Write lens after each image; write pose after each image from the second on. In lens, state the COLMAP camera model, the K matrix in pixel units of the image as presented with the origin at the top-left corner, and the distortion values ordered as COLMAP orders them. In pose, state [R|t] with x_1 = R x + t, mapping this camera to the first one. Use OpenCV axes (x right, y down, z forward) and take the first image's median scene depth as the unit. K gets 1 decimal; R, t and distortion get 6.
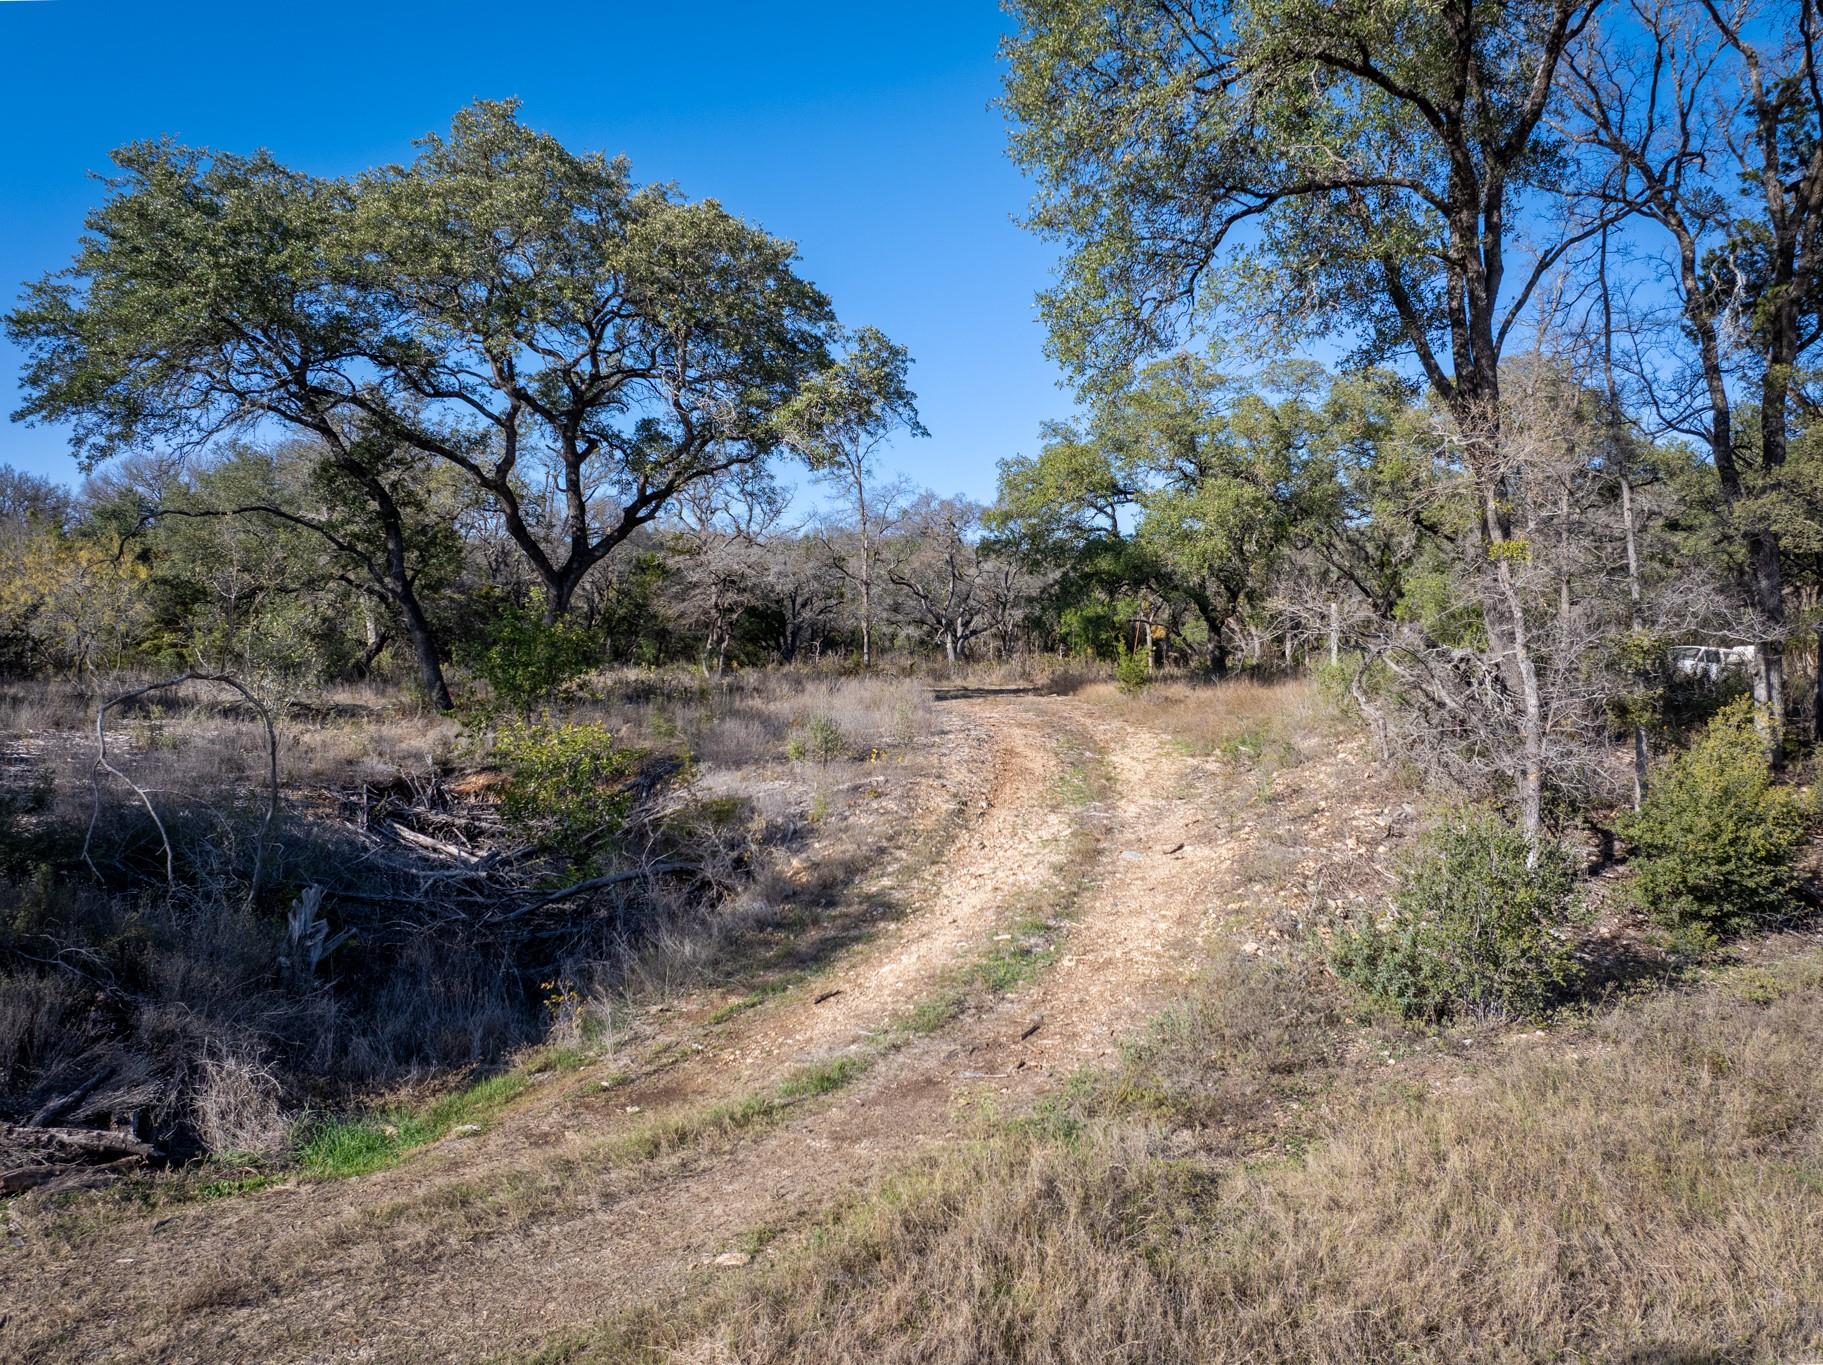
lens RADIAL K [[1285.2, 0, 911.5], [0, 1285.2, 682.5], [0, 0, 1]] dist [-0.040102, 0.007042]
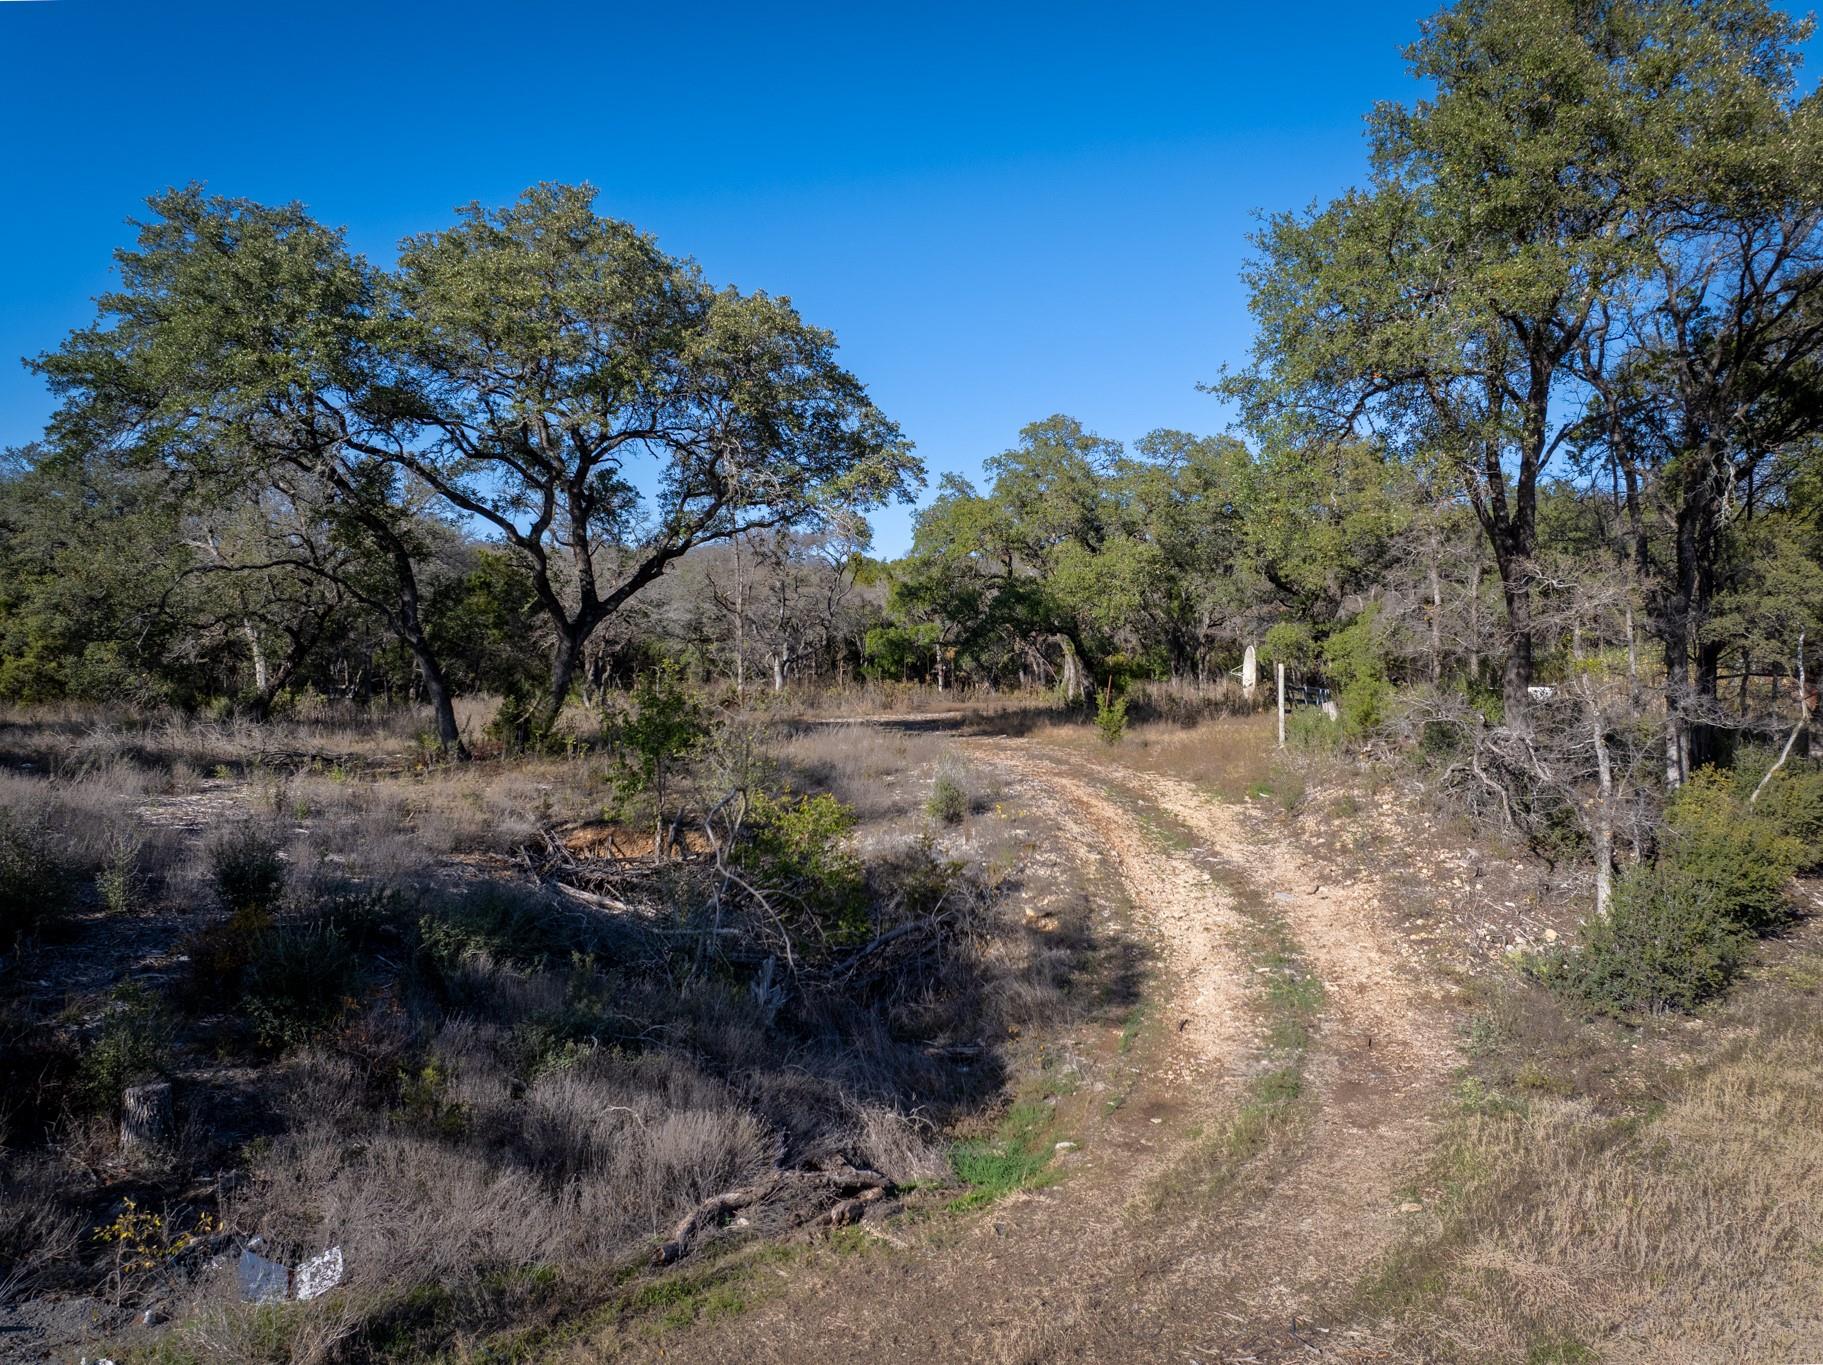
lens RADIAL K [[1285.2, 0, 911.5], [0, 1285.2, 682.5], [0, 0, 1]] dist [-0.040102, 0.007042]
pose [[0.978693, 0.003279, 0.205305, -0.231966], [-0.001990, 0.999977, -0.006482, -0.035060], [-0.205321, 0.005935, 0.978677, -0.077934]]
